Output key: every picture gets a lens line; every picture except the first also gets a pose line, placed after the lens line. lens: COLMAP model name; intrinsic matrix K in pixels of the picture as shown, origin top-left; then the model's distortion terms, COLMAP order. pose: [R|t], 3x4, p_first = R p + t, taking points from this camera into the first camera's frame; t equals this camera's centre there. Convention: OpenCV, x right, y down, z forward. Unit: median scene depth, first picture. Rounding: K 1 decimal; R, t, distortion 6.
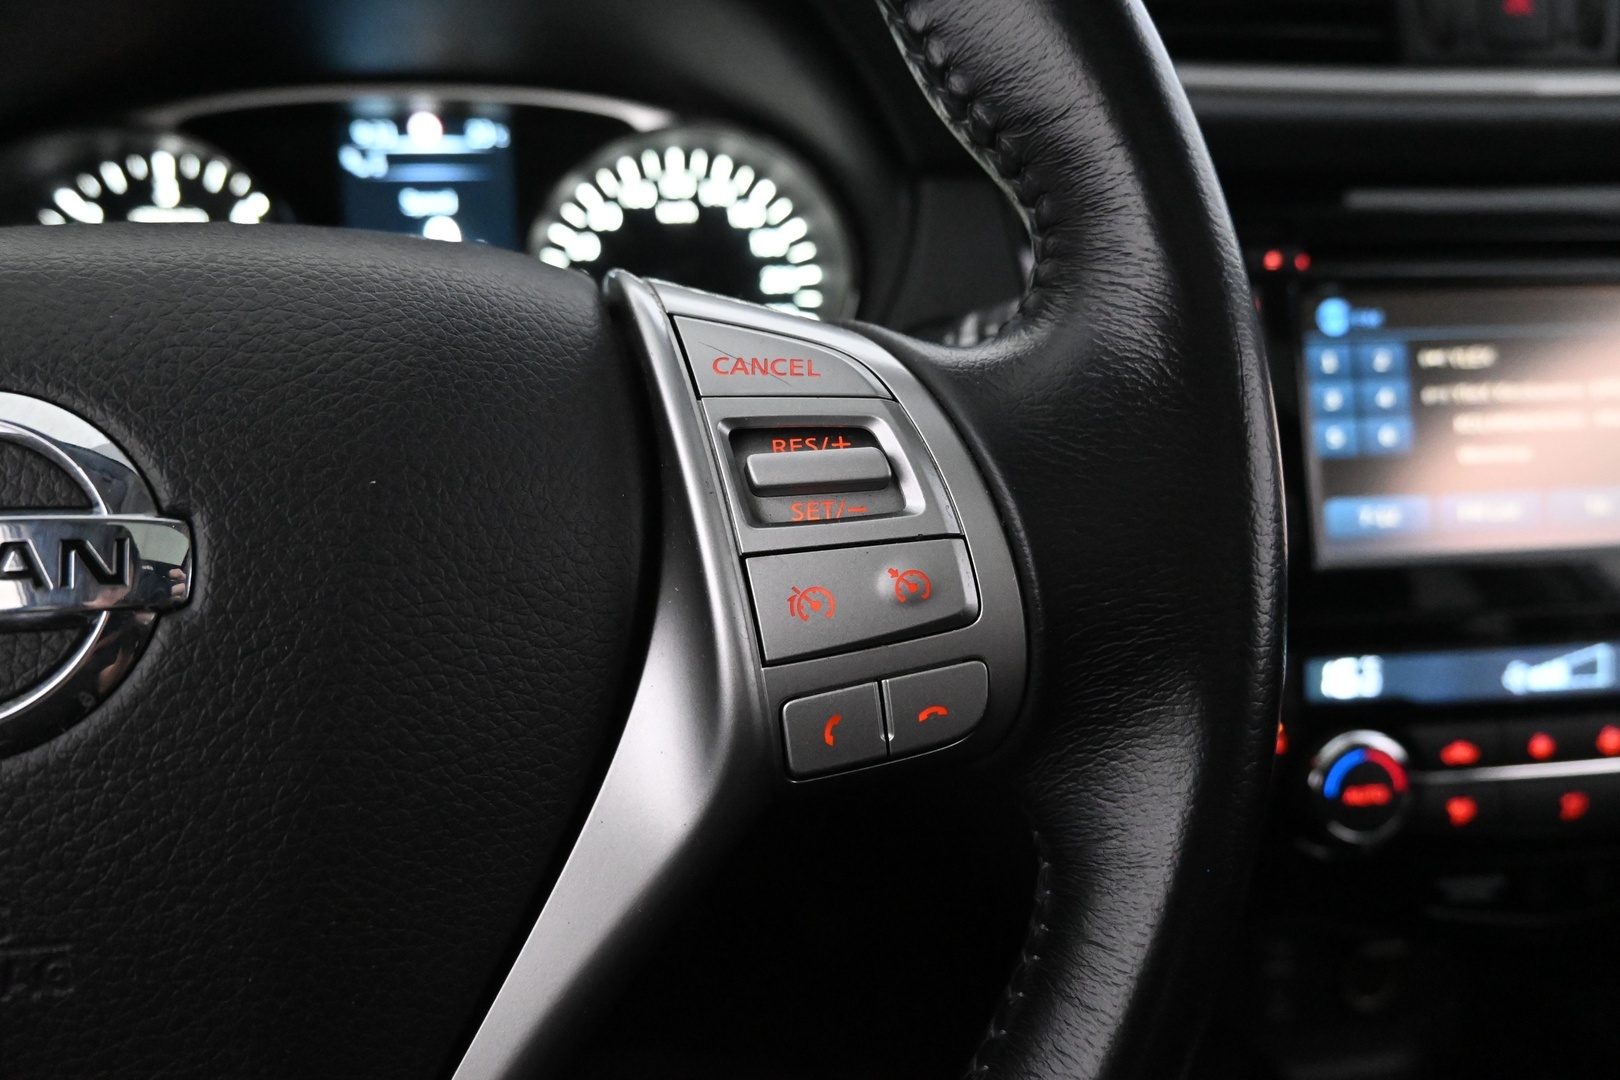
lens RADIAL K [[1139.8, 0, 816.7], [0, 1139.8, 536.8], [0, 0, 1]] dist [0.003224, -0.001796]
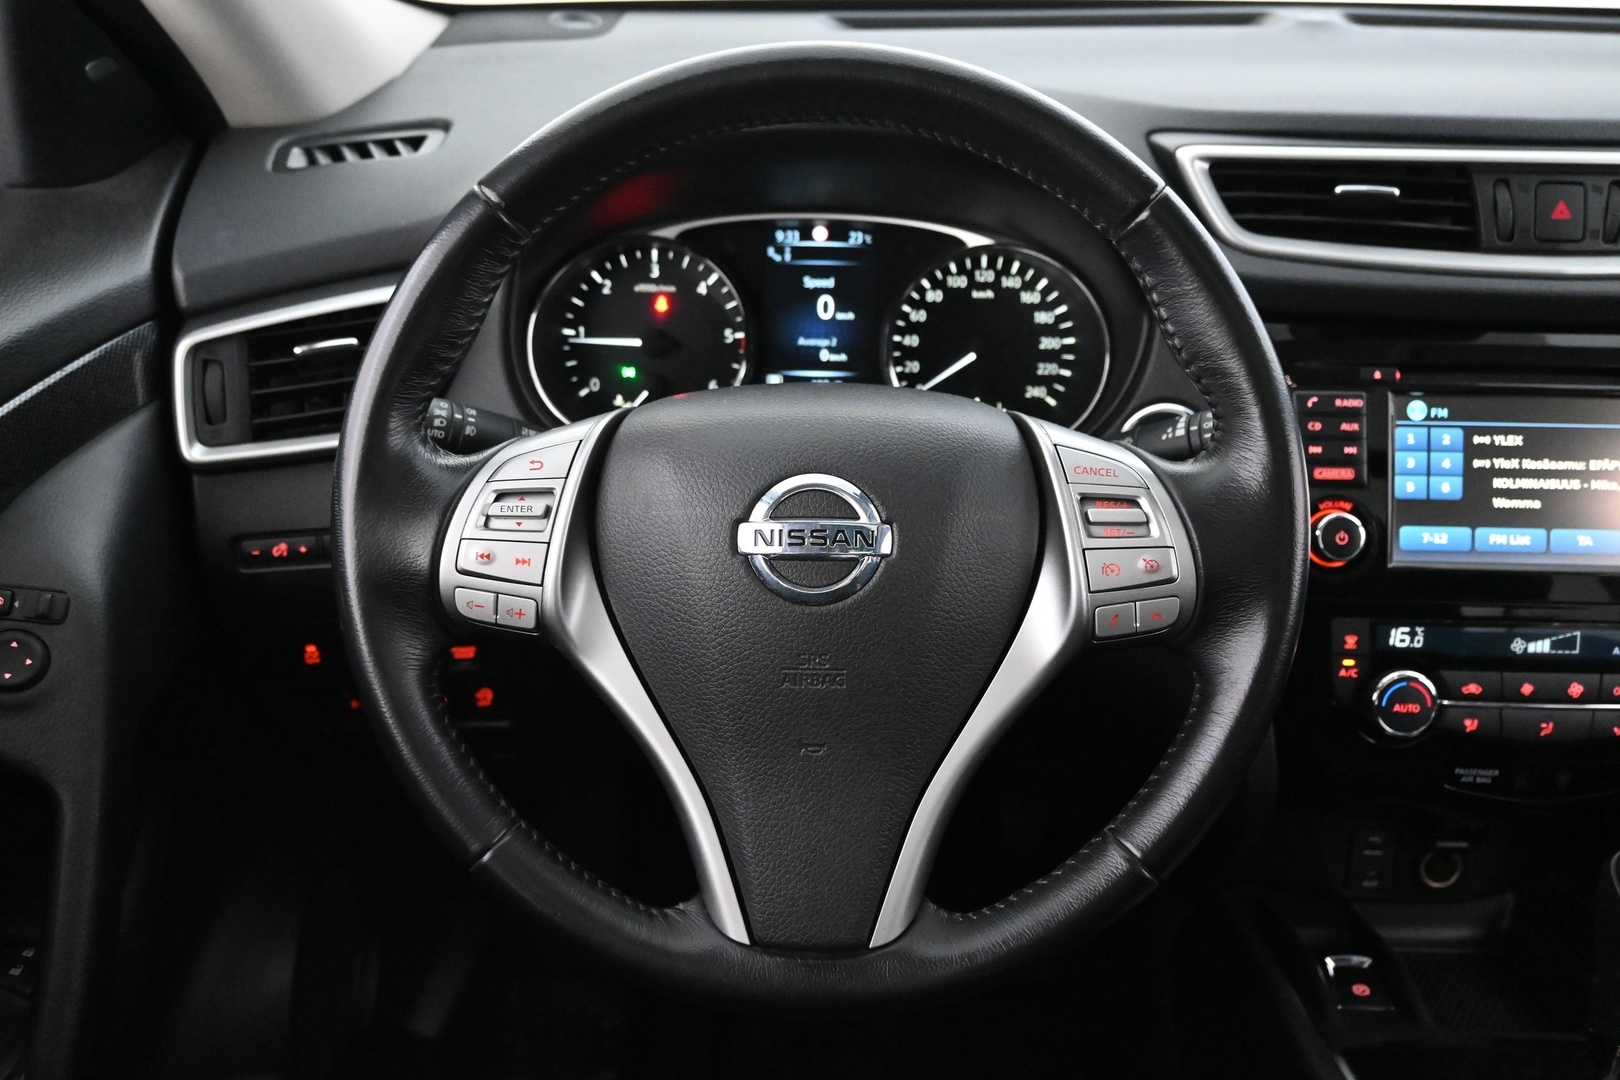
lens RADIAL K [[1334.5, 0, 810.0], [0, 1334.5, 540.0], [0, 0, 1]] dist [-0.012665, 0.006573]
pose [[0.990784, 0.068524, -0.116839, -0.162826], [-0.062938, 0.996721, 0.050854, -0.058392], [0.119941, -0.043032, 0.991848, -1.010191]]
